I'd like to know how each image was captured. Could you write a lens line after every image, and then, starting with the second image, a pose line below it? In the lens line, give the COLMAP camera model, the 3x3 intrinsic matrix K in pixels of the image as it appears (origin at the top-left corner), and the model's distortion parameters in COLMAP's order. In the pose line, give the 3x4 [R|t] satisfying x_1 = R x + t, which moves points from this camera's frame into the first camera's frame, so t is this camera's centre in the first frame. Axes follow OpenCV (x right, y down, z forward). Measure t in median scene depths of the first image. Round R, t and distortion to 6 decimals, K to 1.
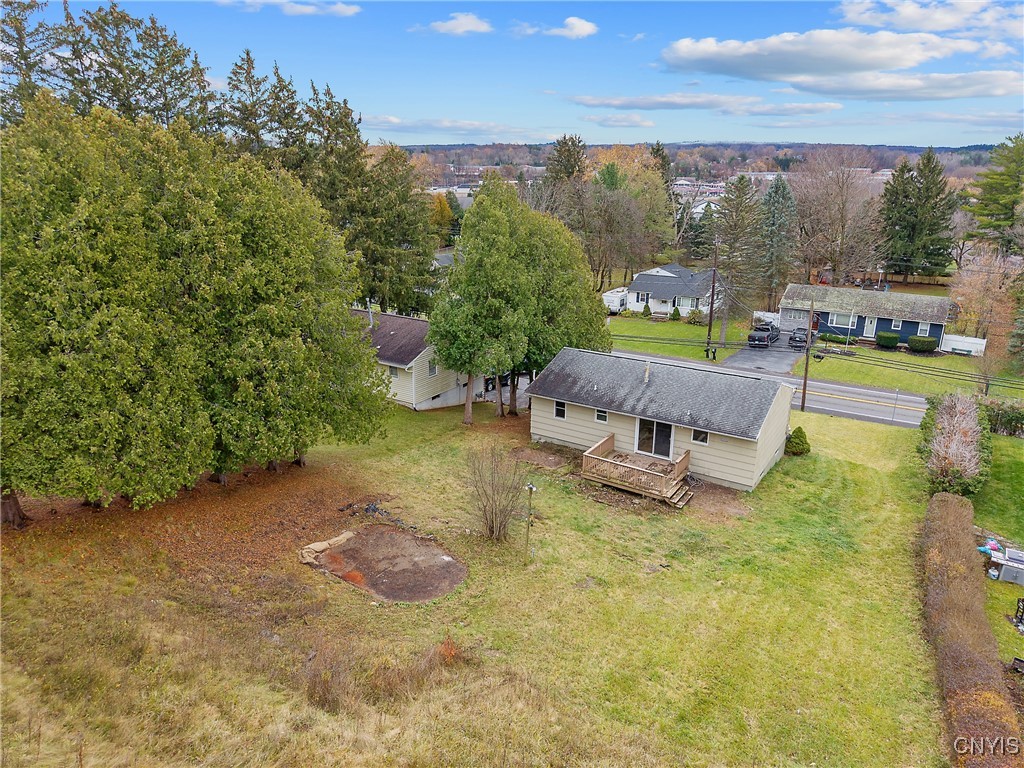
lens RADIAL K [[643.2, 0, 510.9], [0, 643.2, 366.2], [0, 0, 1]] dist [0.059518, -0.053985]
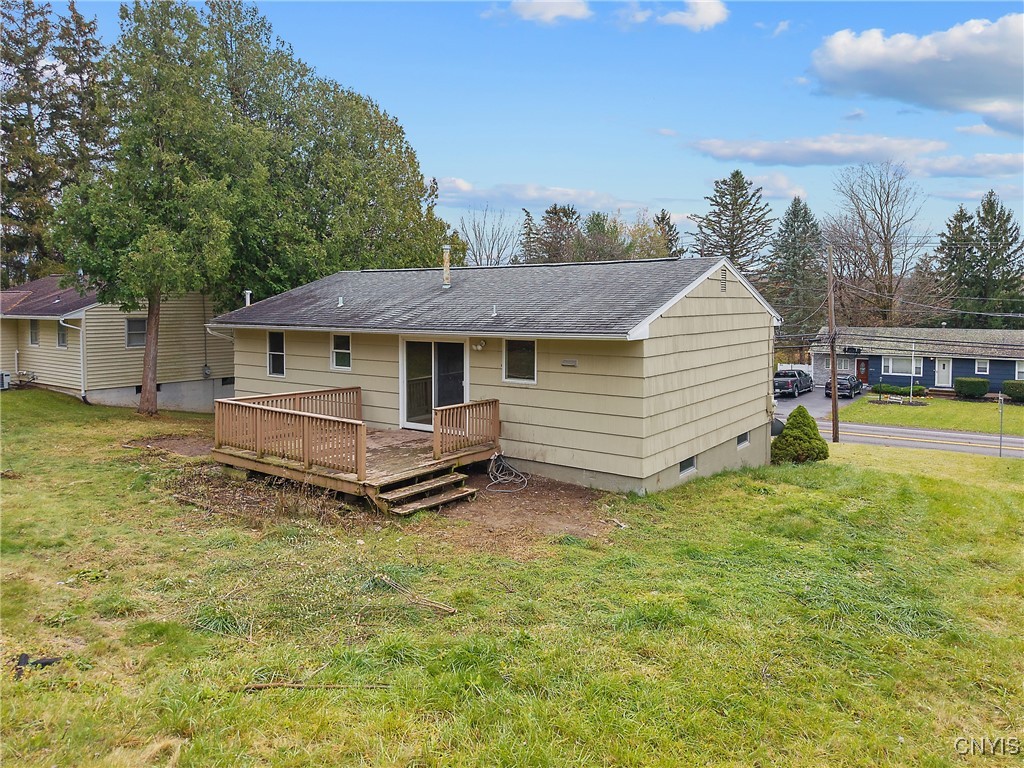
lens RADIAL K [[643.2, 0, 510.9], [0, 643.2, 366.2], [0, 0, 1]] dist [0.059518, -0.053985]
pose [[0.996236, -0.019520, -0.084459, 0.305118], [0.000396, 0.975333, -0.220739, 0.189912], [0.086685, 0.219874, 0.971669, 0.570714]]
